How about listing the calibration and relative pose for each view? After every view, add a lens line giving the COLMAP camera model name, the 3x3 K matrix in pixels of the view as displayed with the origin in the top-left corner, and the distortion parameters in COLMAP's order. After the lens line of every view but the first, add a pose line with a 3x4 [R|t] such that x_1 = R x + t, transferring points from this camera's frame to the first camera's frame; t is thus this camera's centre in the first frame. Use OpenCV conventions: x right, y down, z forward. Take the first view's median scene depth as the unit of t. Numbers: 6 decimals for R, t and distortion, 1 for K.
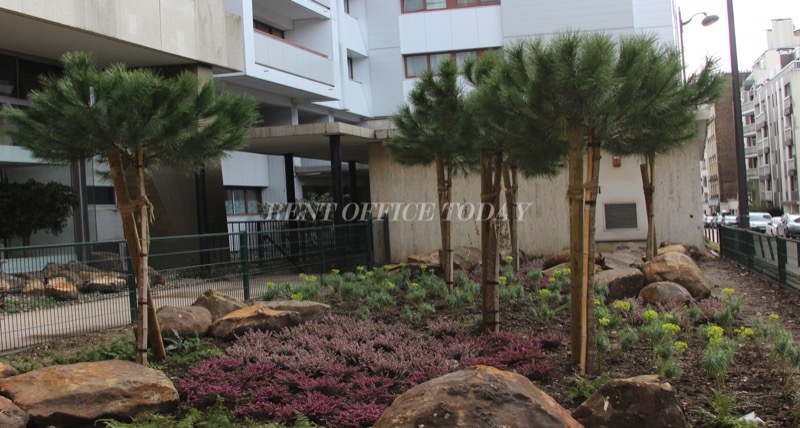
lens RADIAL K [[1030.0, 0, 400.0], [0, 1030.0, 214.0], [0, 0, 1]] dist [-0.121478, -0.007732]
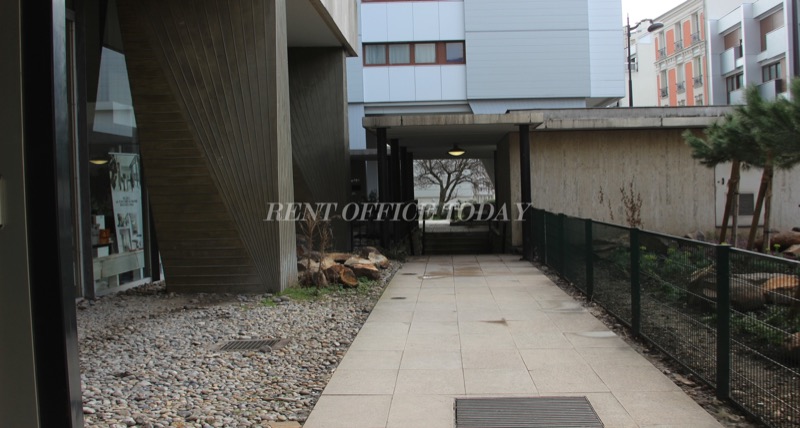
lens RADIAL K [[1030.0, 0, 400.0], [0, 1030.0, 214.0], [0, 0, 1]] dist [-0.121478, -0.007732]
pose [[0.967759, 0.012530, 0.251565, -0.411067], [-0.015784, 0.999816, 0.010923, 0.005651], [-0.251381, -0.014542, 0.967779, 0.004226]]
